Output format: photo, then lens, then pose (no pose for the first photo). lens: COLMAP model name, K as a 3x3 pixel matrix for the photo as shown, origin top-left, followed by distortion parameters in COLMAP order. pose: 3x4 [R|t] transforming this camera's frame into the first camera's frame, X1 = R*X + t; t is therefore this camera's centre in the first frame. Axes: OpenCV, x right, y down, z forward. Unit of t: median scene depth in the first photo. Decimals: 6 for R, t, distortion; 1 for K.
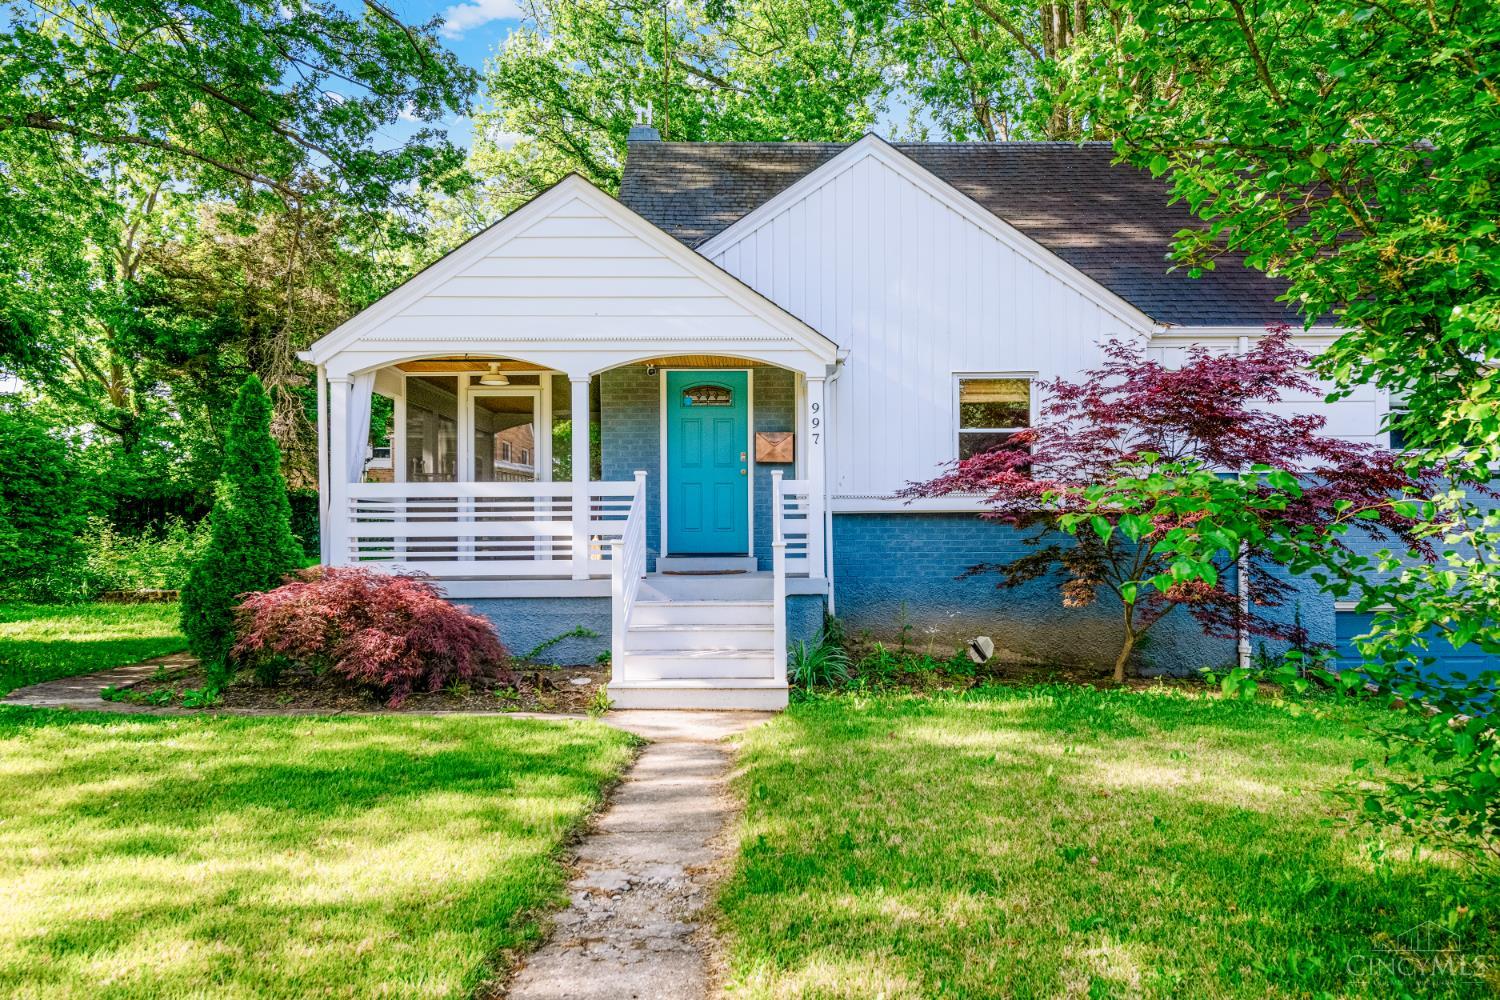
lens RADIAL K [[1097.5, 0, 797.2], [0, 1097.5, 495.9], [0, 0, 1]] dist [0.000184, -0.008570]
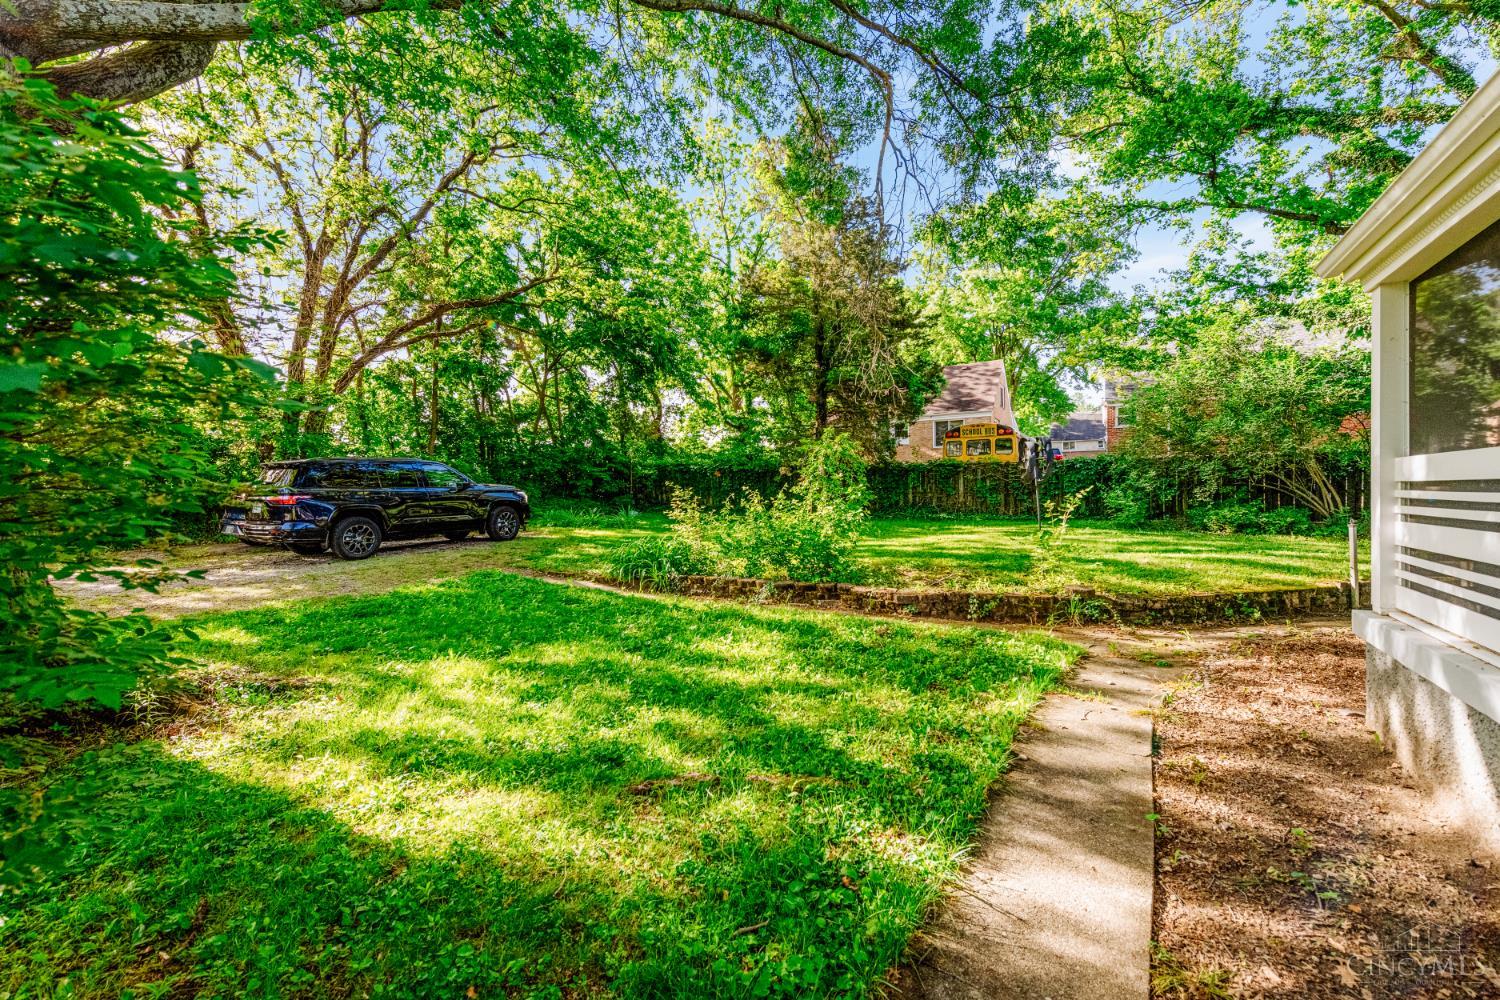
lens RADIAL K [[642.2, 0, 744.5], [0, 642.2, 490.0], [0, 0, 1]] dist [0.011290, -0.000001]
pose [[0.844475, 0.006153, -0.535559, -0.540011], [0.009575, 0.999601, 0.026582, 0.009235], [0.535509, -0.027576, 0.844079, 1.014022]]
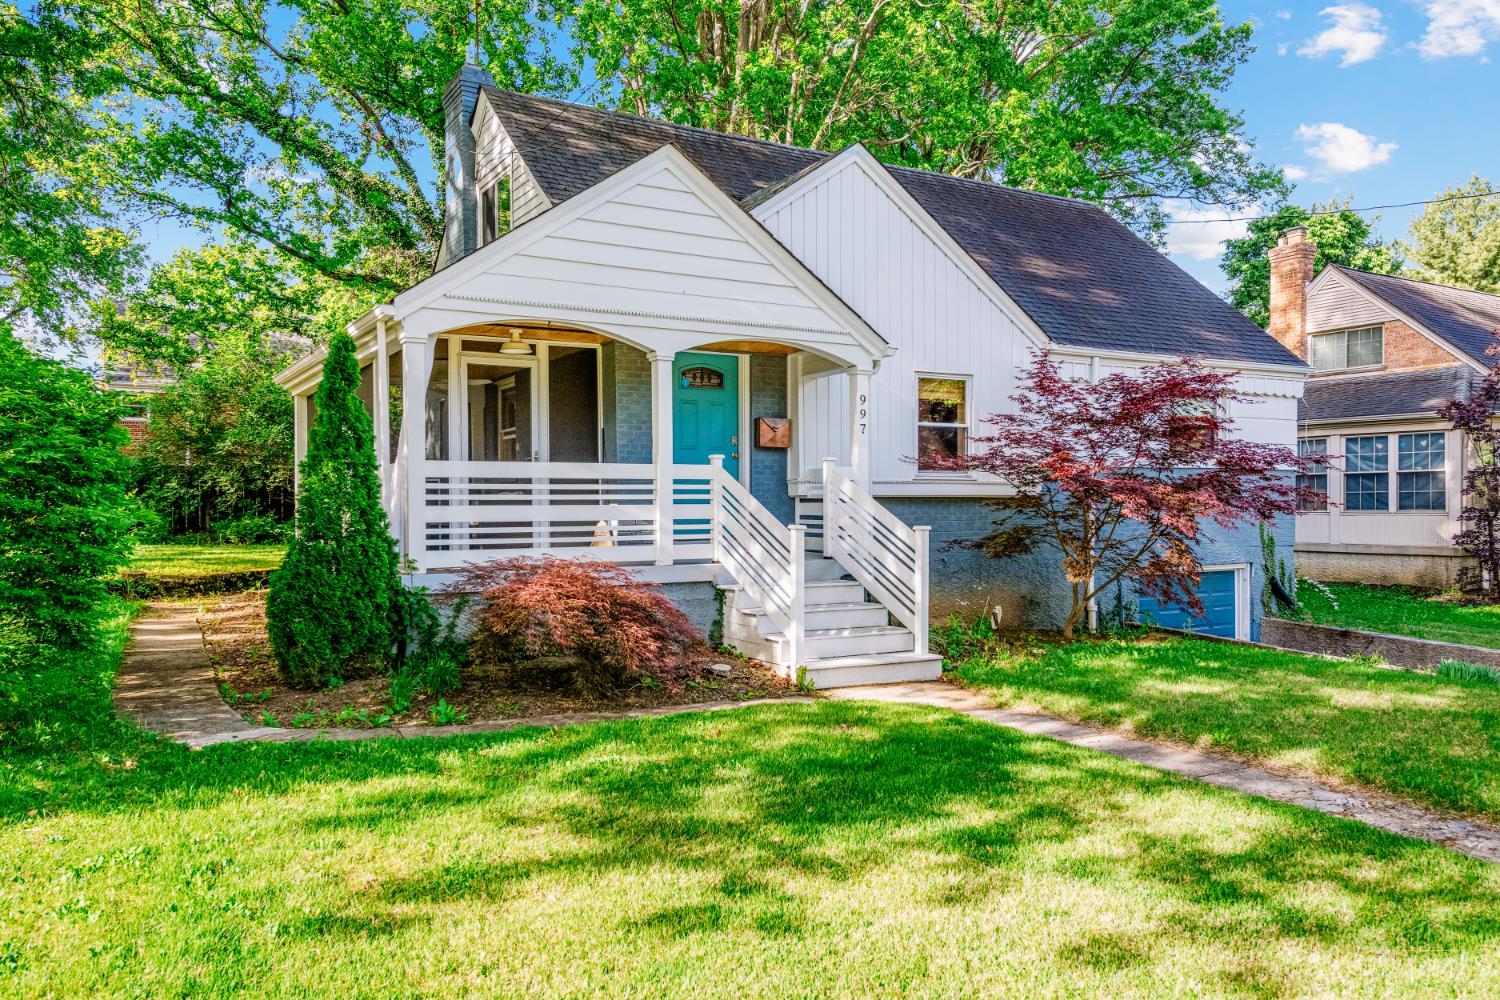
lens RADIAL K [[1097.5, 0, 797.2], [0, 1097.5, 495.9], [0, 0, 1]] dist [0.000184, -0.008570]
pose [[0.863044, 0.005931, 0.505094, -0.578608], [-0.013945, 0.999830, 0.012087, 0.001695], [-0.504936, -0.017475, 0.862980, 0.111561]]
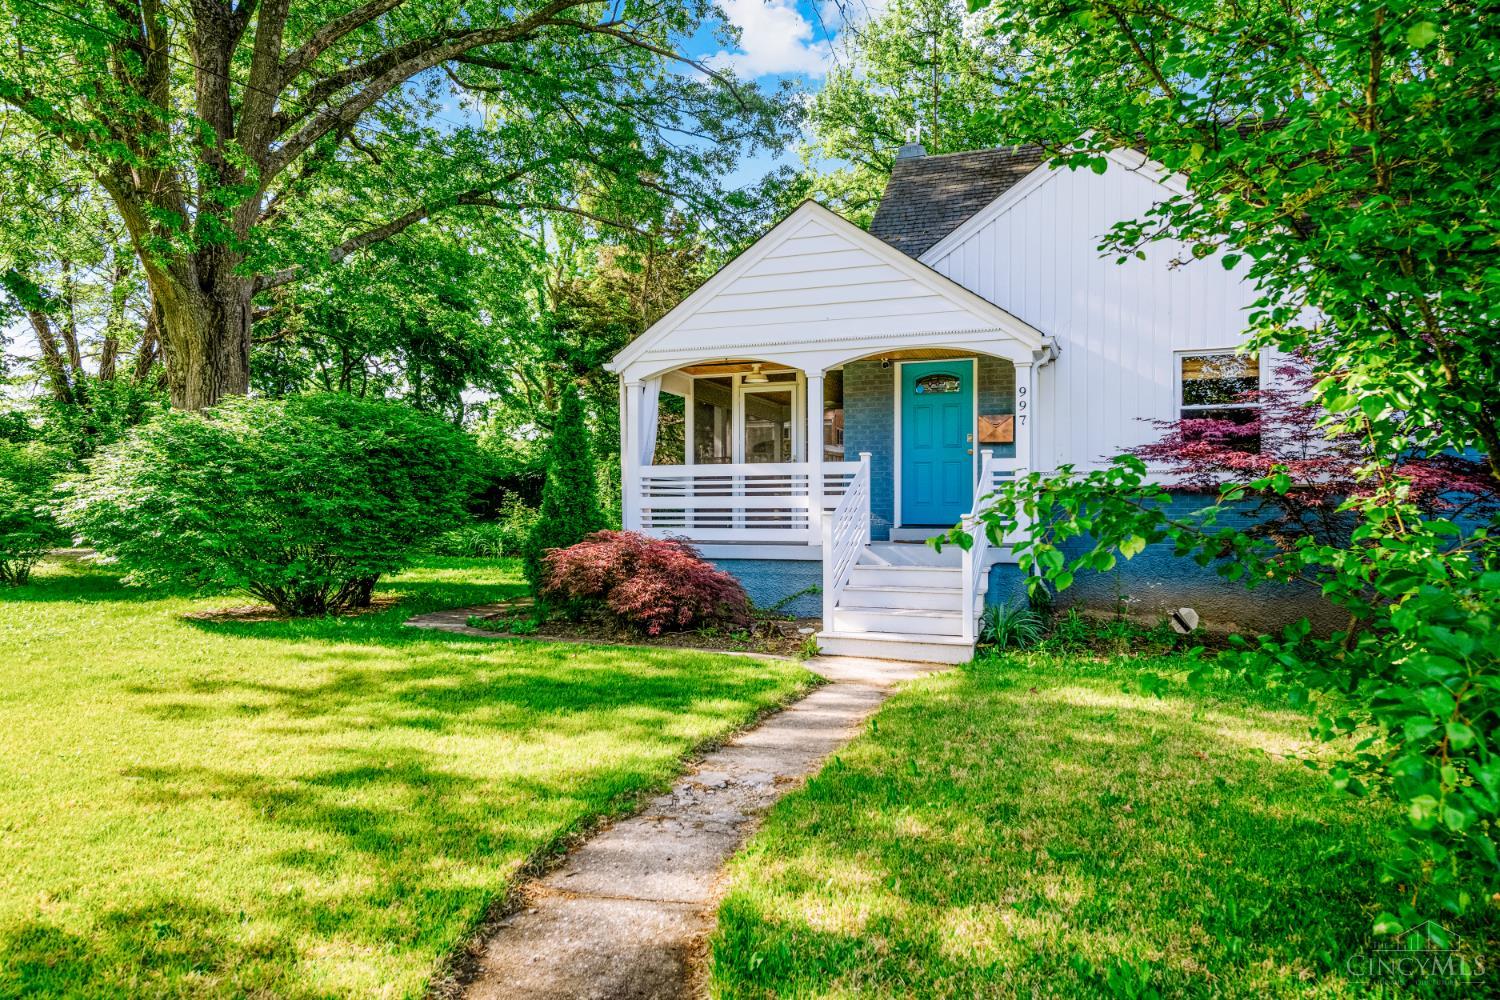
lens RADIAL K [[993.0, 0, 750.0], [0, 993.0, 500.0], [0, 0, 1]] dist [-0.001355, -0.004122]
pose [[0.928686, 0.001911, -0.370861, 0.131252], [0.007179, 0.999707, 0.023129, 0.002366], [0.370796, -0.024142, 0.928400, -0.014331]]
